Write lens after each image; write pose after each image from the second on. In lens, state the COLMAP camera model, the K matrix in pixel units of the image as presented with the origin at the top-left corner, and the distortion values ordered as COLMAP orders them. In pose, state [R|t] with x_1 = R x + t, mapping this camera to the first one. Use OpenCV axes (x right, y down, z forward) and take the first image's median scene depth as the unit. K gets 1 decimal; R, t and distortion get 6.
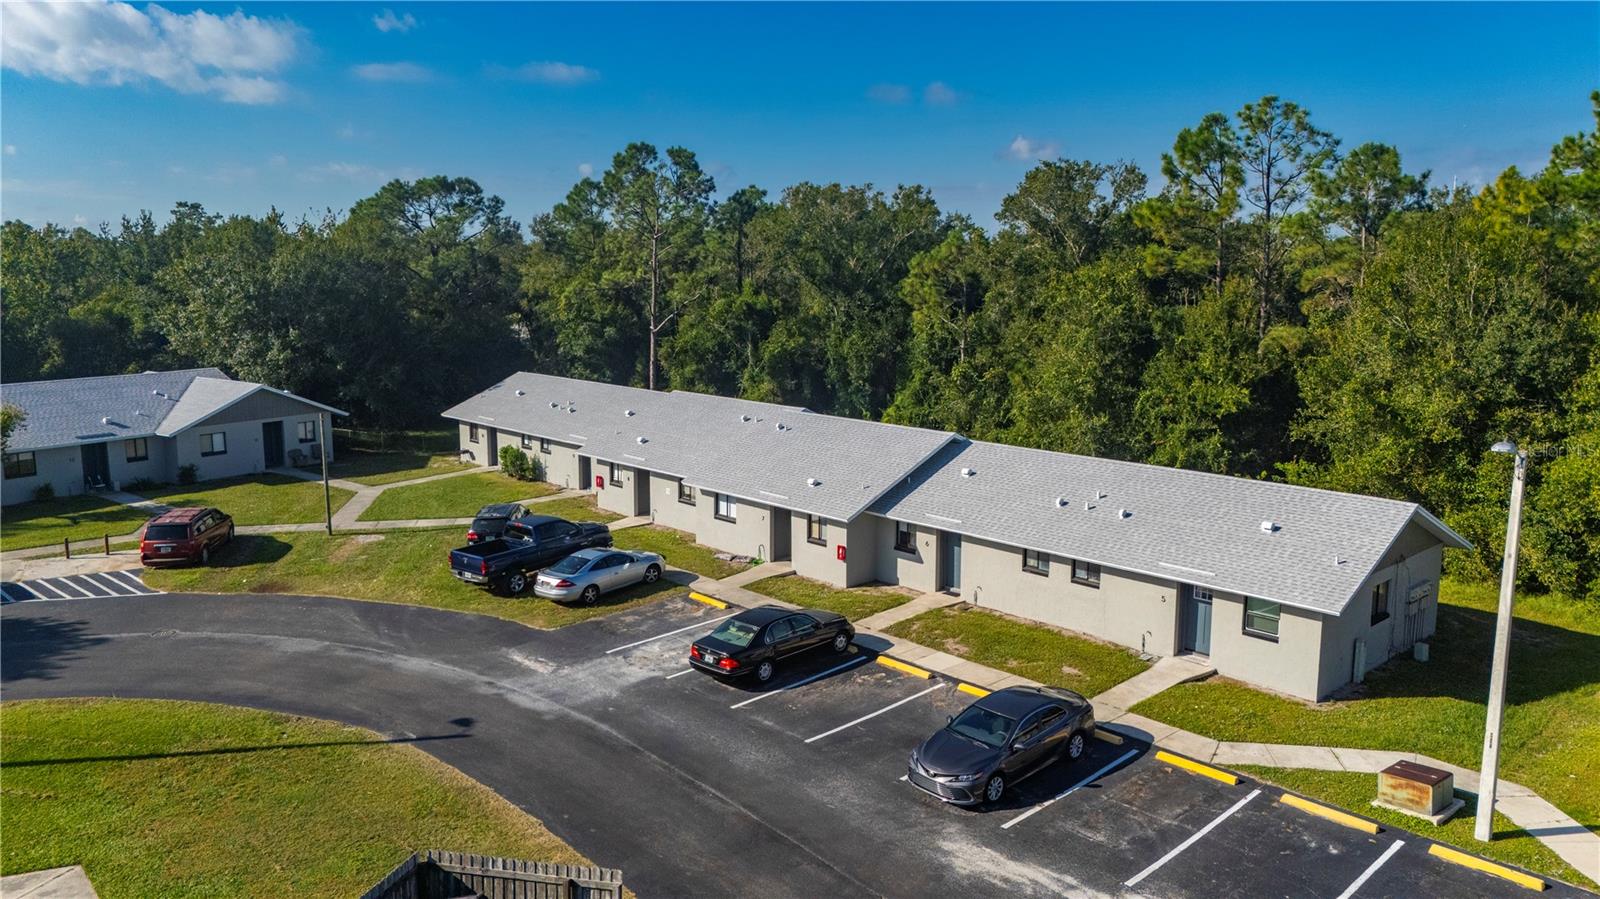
lens RADIAL K [[1188.4, 0, 833.5], [0, 1188.4, 454.0], [0, 0, 1]] dist [0.093363, -0.100729]
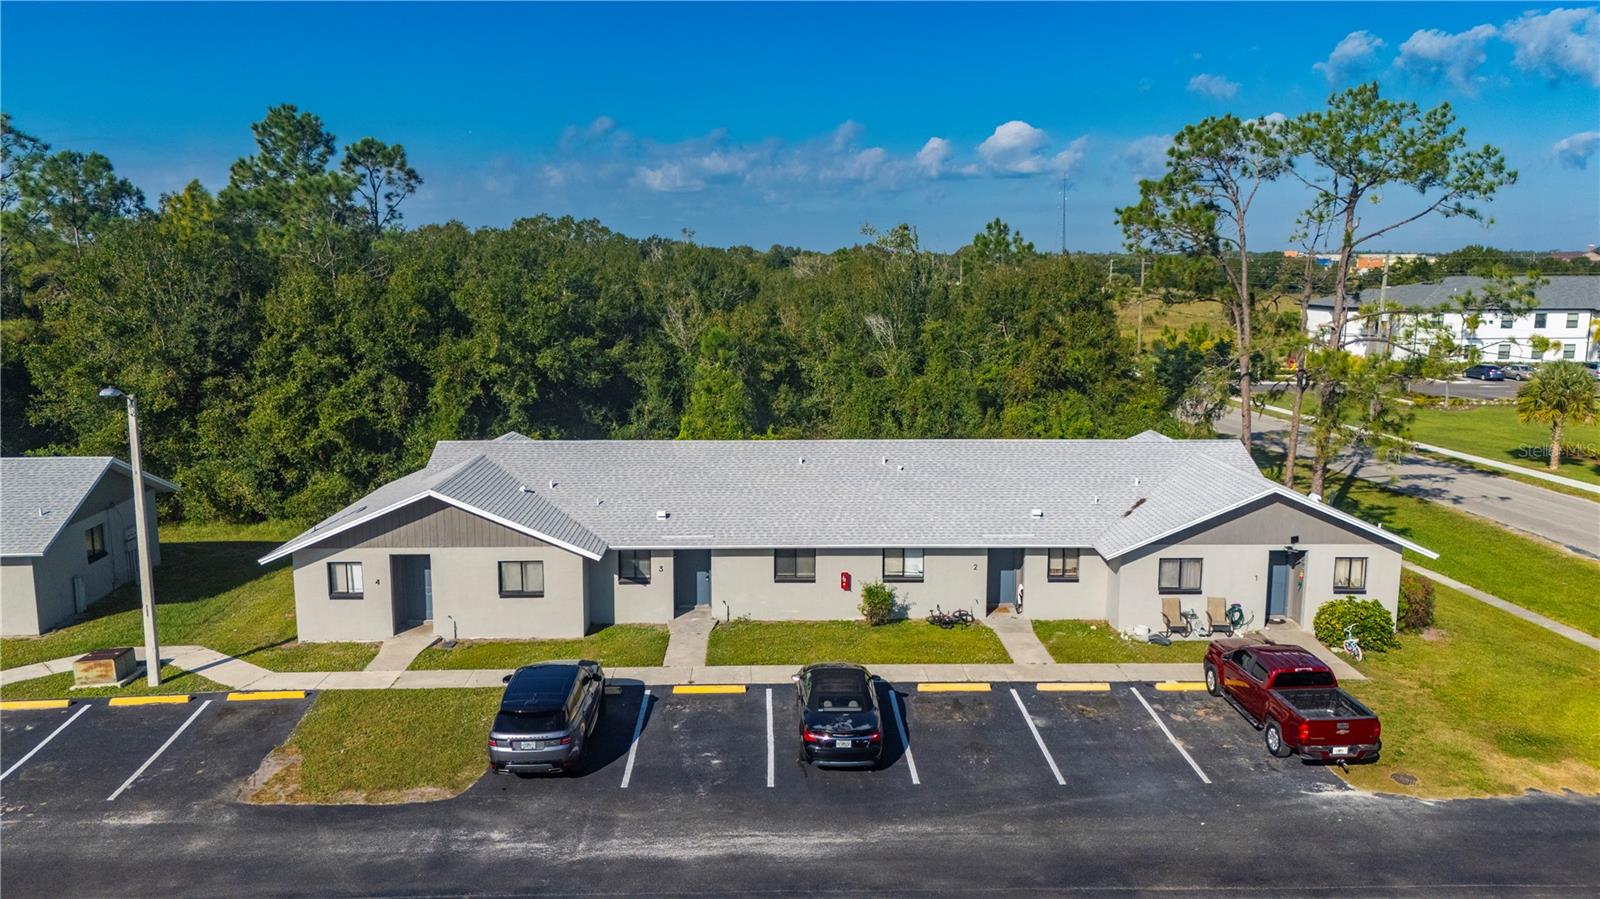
lens RADIAL K [[1188.4, 0, 833.5], [0, 1188.4, 454.0], [0, 0, 1]] dist [0.093363, -0.100729]
pose [[0.636639, -0.126106, 0.760782, 0.017552], [0.126161, 0.990279, 0.058573, 0.059876], [-0.760772, 0.058691, 0.646360, -0.349687]]
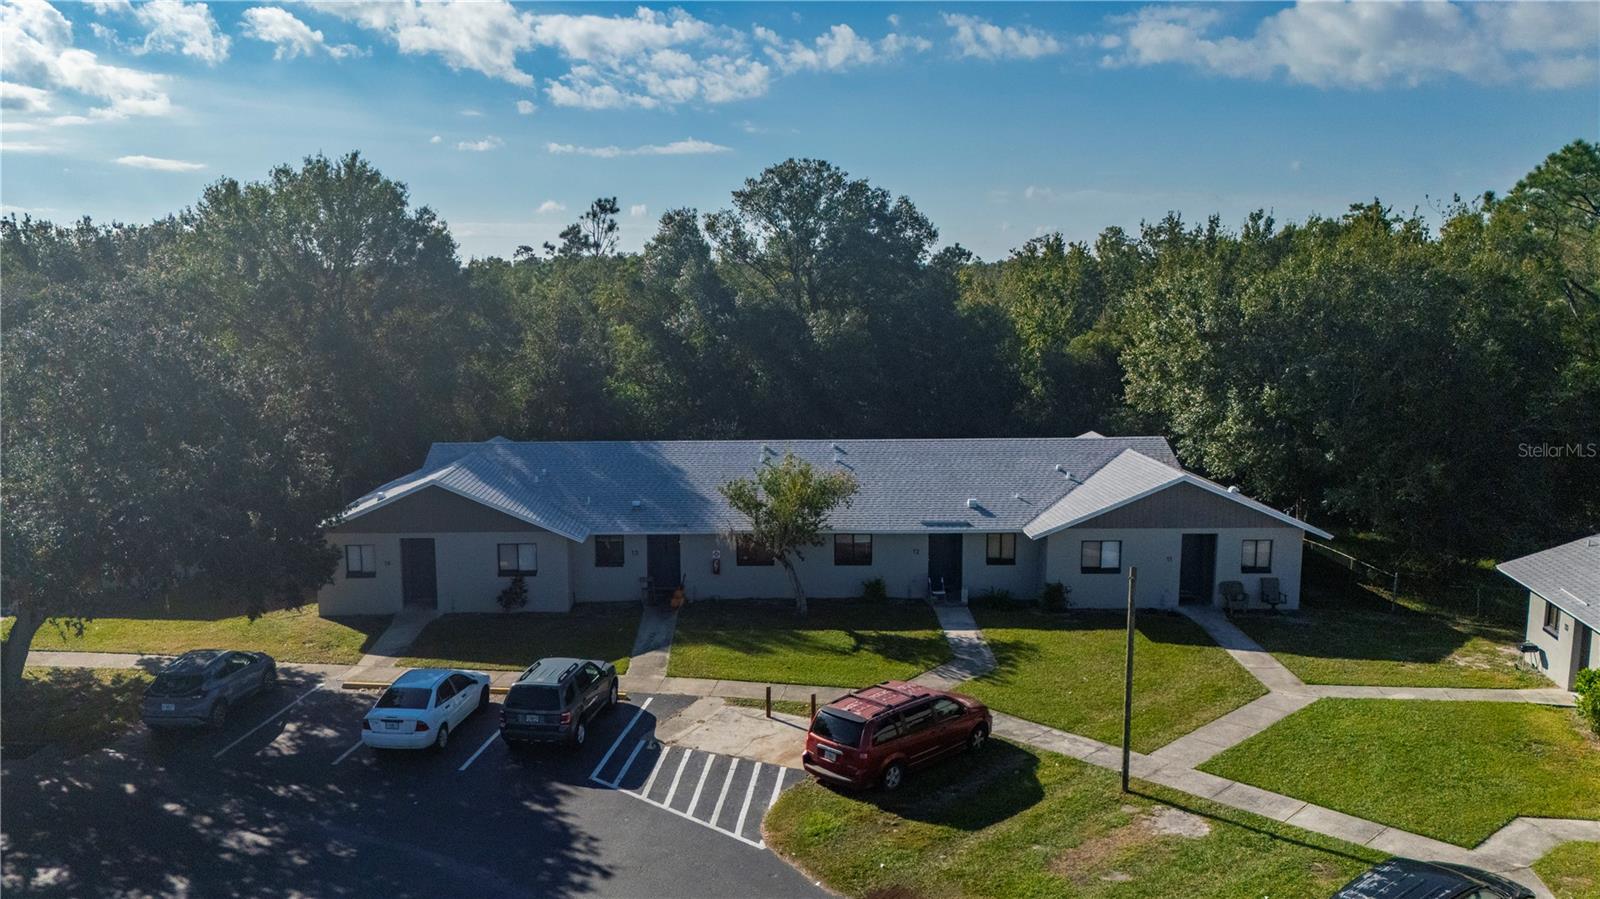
lens RADIAL K [[1188.4, 0, 833.5], [0, 1188.4, 454.0], [0, 0, 1]] dist [0.093363, -0.100729]
pose [[0.537415, 0.122799, -0.834329, -0.032110], [-0.129879, 0.989590, 0.061992, -0.054695], [0.833256, 0.075047, 0.547770, 0.326936]]
